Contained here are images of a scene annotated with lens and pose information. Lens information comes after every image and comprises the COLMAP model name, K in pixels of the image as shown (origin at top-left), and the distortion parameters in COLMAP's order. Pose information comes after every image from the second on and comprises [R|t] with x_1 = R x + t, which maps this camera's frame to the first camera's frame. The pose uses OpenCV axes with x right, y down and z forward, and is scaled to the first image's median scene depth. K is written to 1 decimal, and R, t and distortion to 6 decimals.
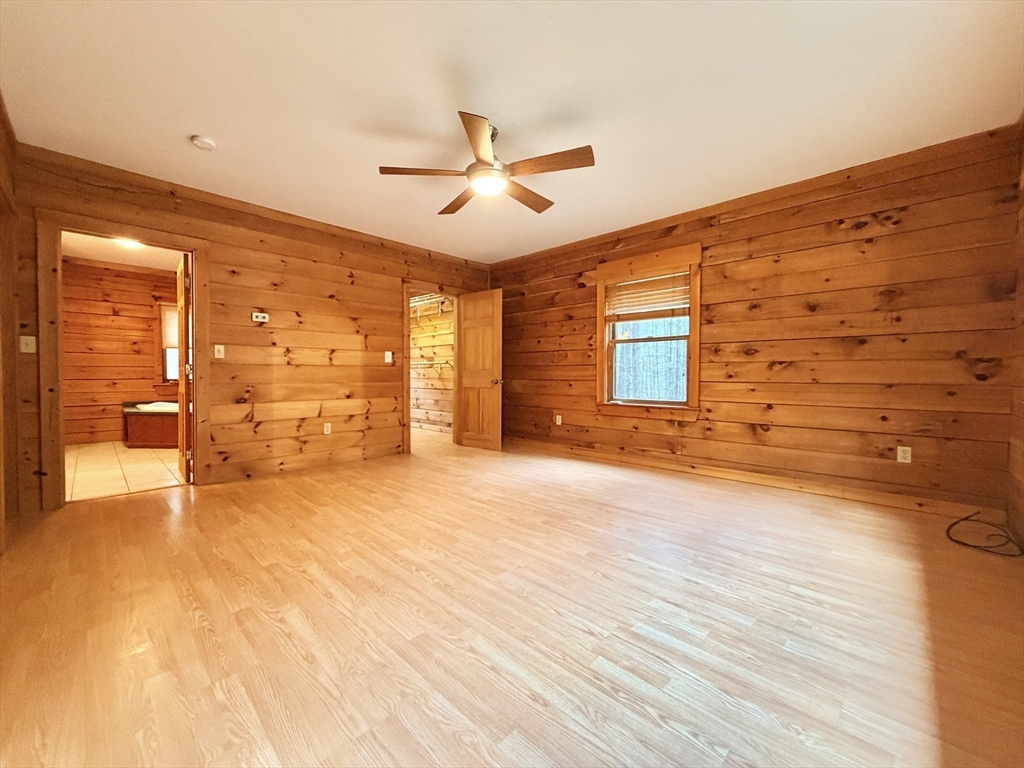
lens RADIAL K [[408.5, 0, 512.8], [0, 408.5, 384.7], [0, 0, 1]] dist [-0.001510, 0.000003]
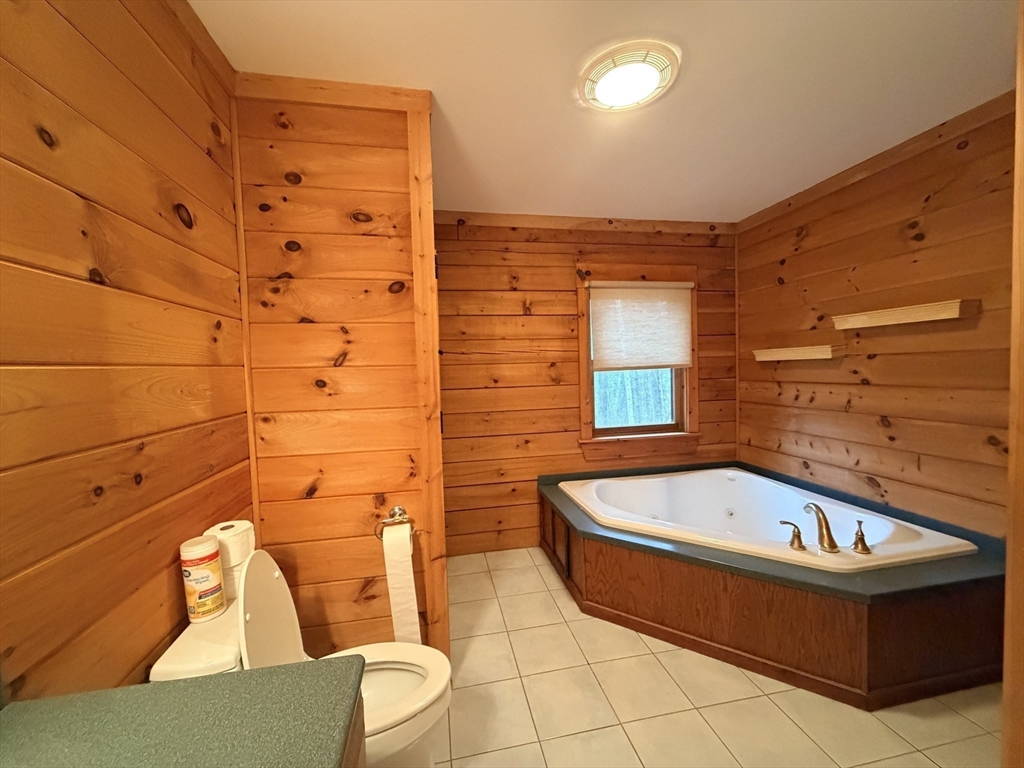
lens RADIAL K [[408.5, 0, 509.2], [0, 408.5, 382.4], [0, 0, 1]] dist [-0.001510, 0.000003]
pose [[0.820715, -0.001494, -0.571335, -0.705553], [0.015141, 0.999702, 0.019137, -0.094500], [0.571137, -0.024356, 0.820494, 0.560457]]
